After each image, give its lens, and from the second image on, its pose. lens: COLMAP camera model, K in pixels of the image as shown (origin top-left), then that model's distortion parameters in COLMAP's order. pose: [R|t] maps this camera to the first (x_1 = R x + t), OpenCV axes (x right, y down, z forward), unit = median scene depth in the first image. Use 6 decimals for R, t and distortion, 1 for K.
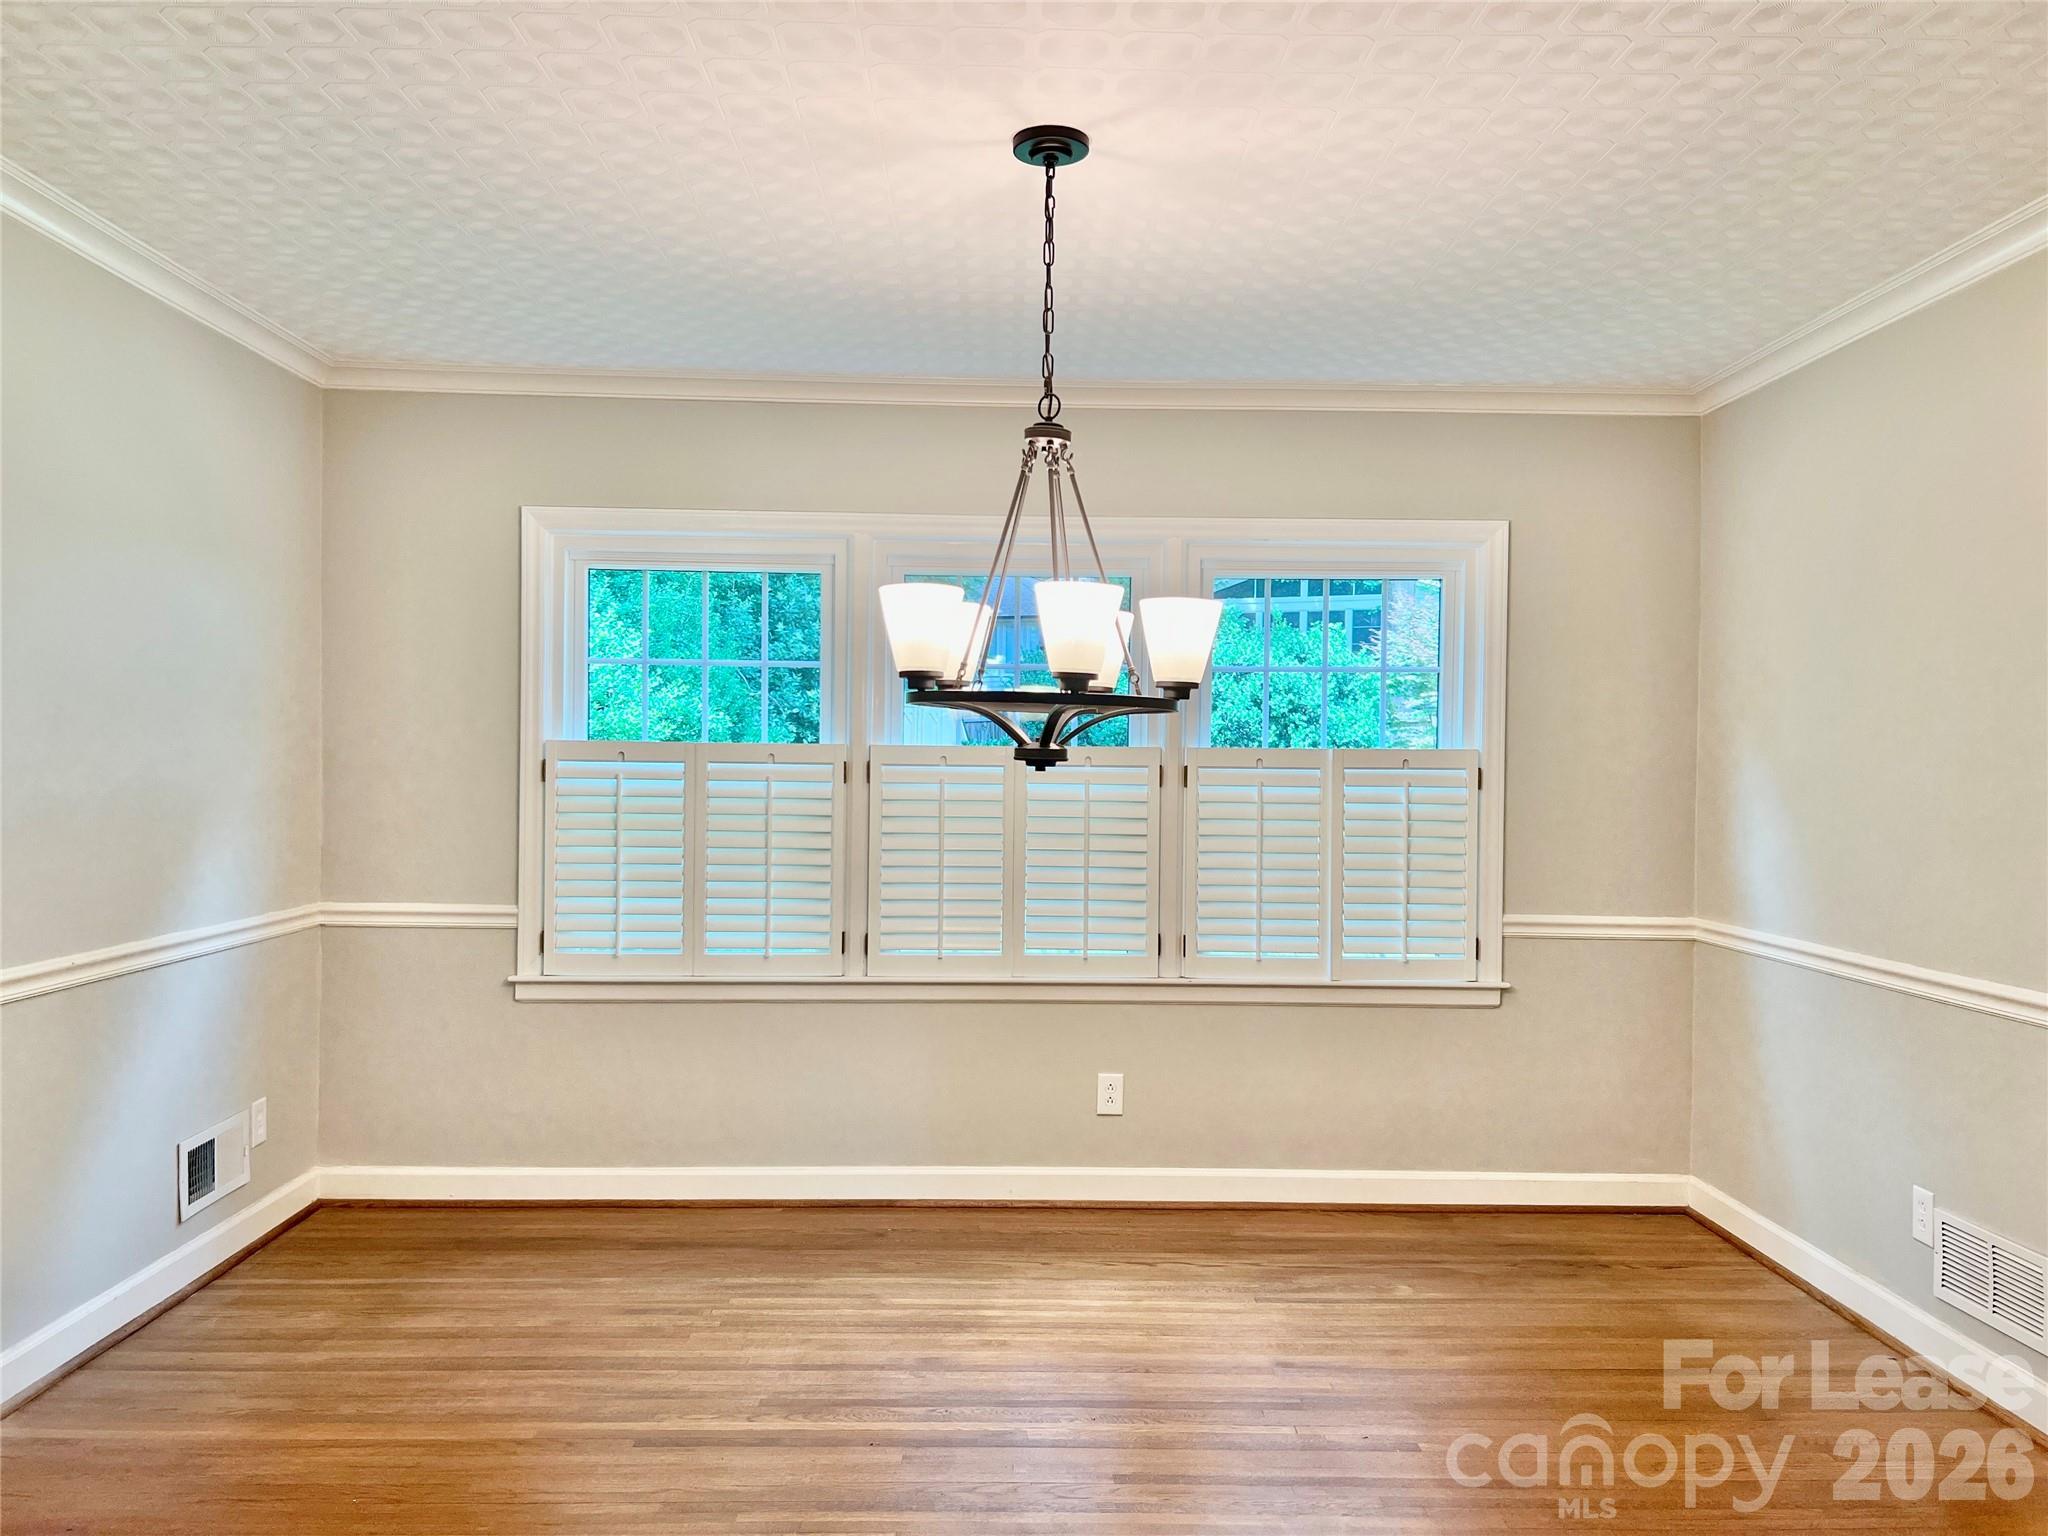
lens RADIAL K [[1541.9, 0, 1028.1], [0, 1541.9, 771.5], [0, 0, 1]] dist [0.066066, -0.081928]
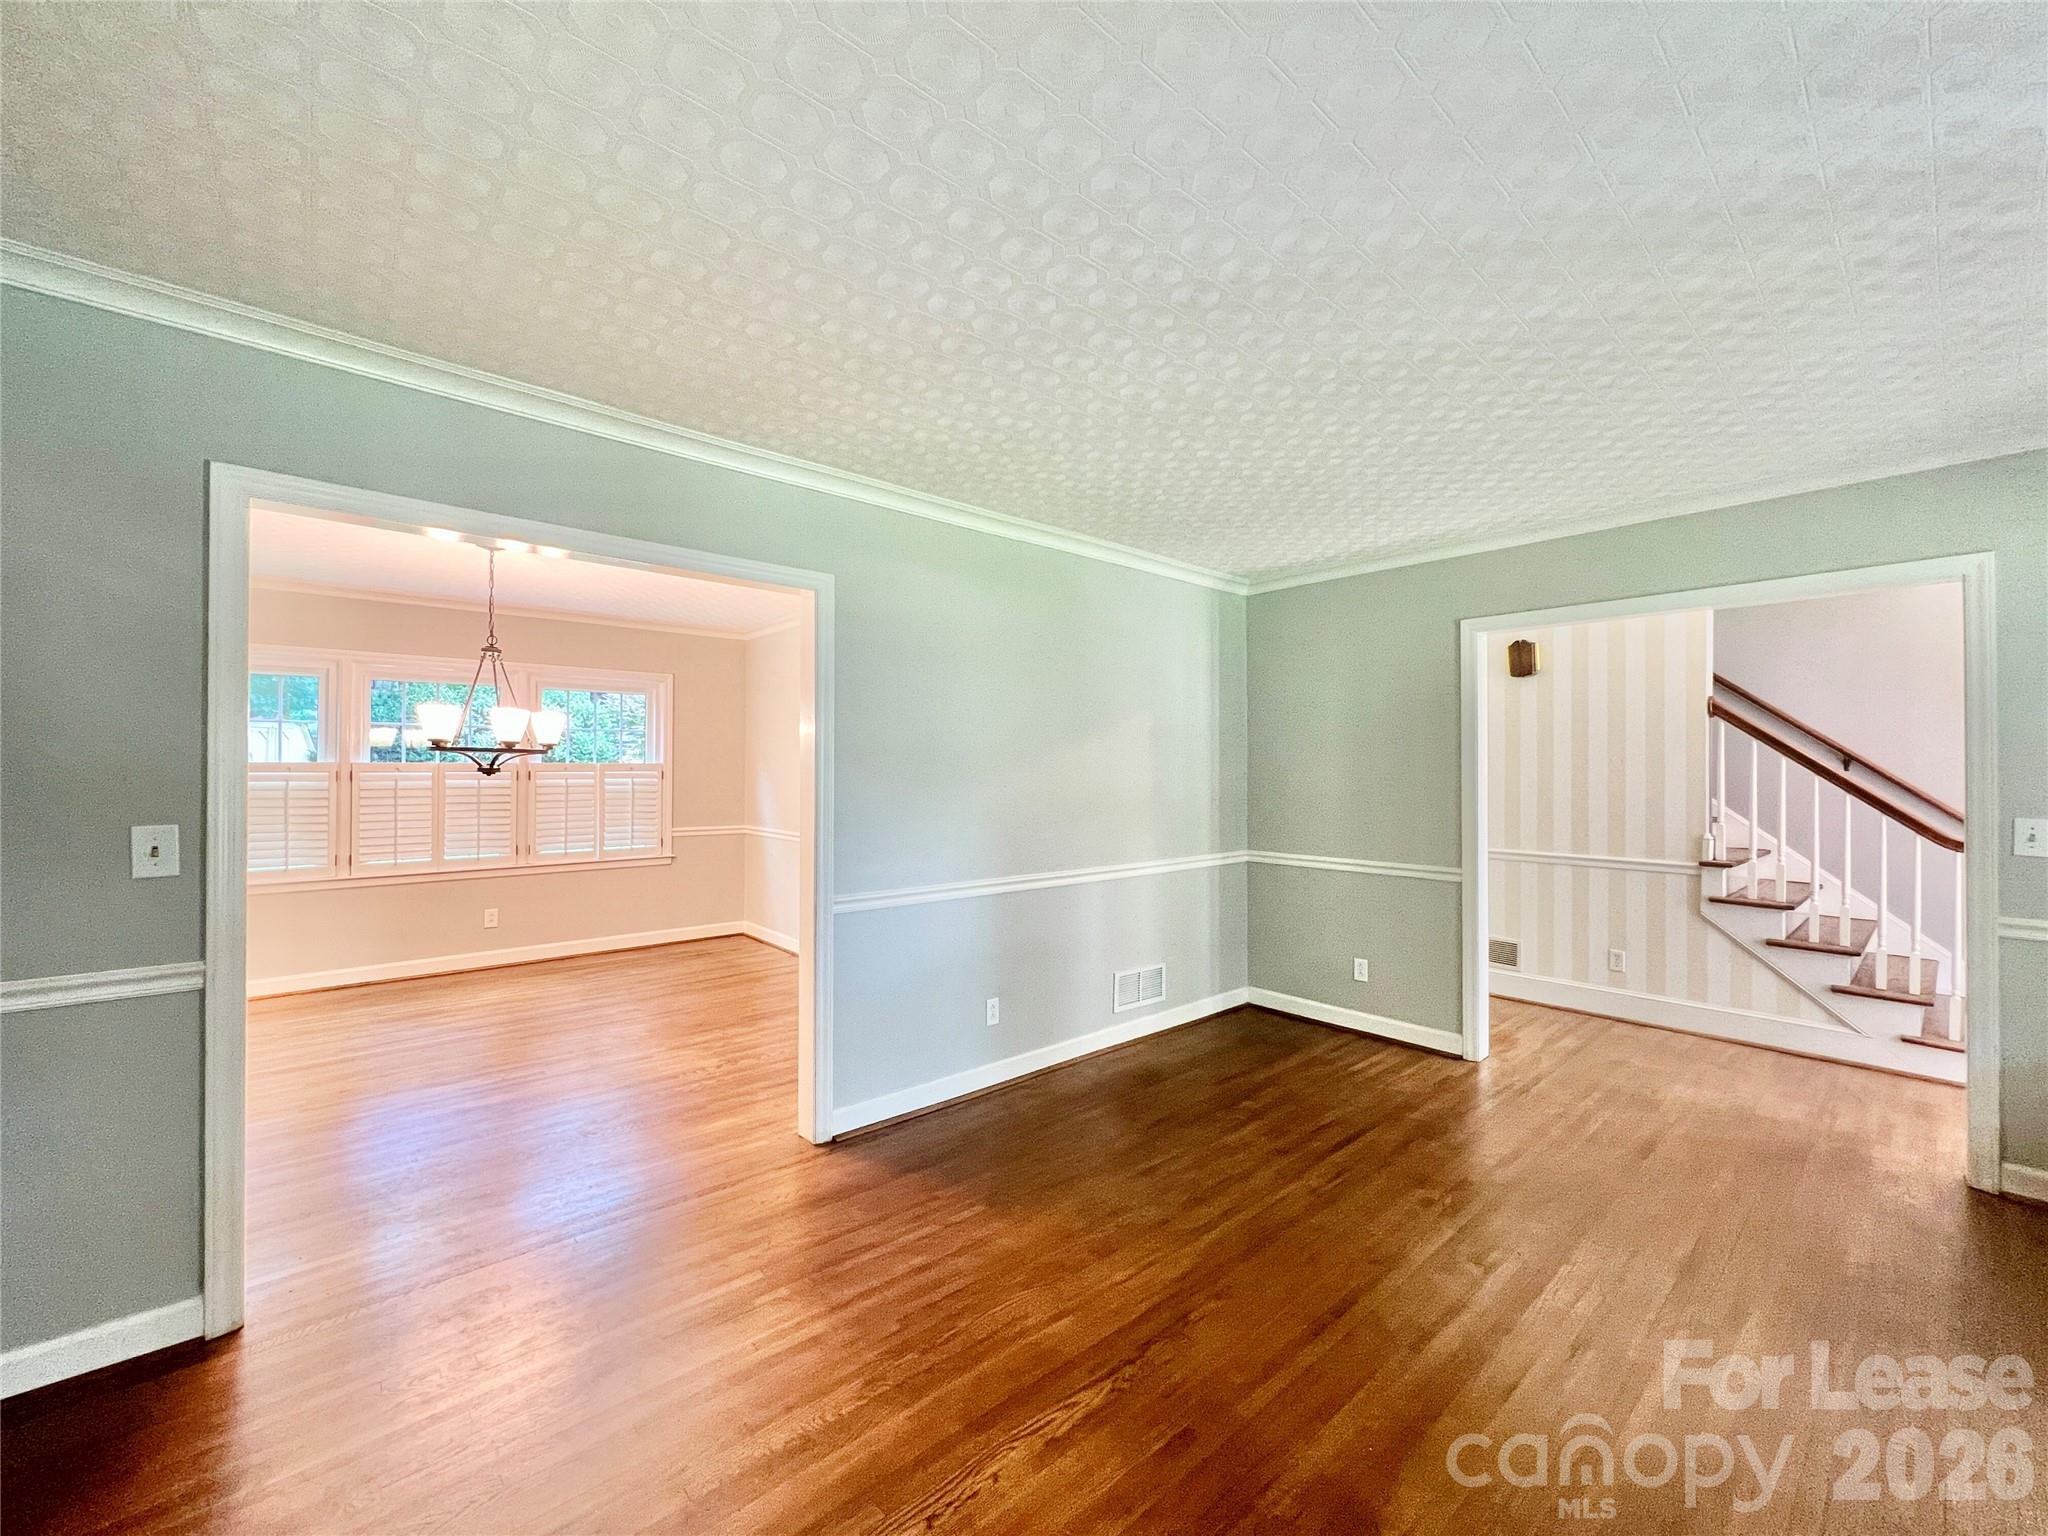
lens RADIAL K [[820.2, 0, 1025.0], [0, 820.2, 759.4], [0, 0, 1]] dist [-0.008992, 0.002001]
pose [[0.768402, -0.003015, 0.639960, -0.114800], [0.008870, 0.999943, -0.005939, -0.007869], [-0.639906, 0.010240, 0.768385, -0.427075]]
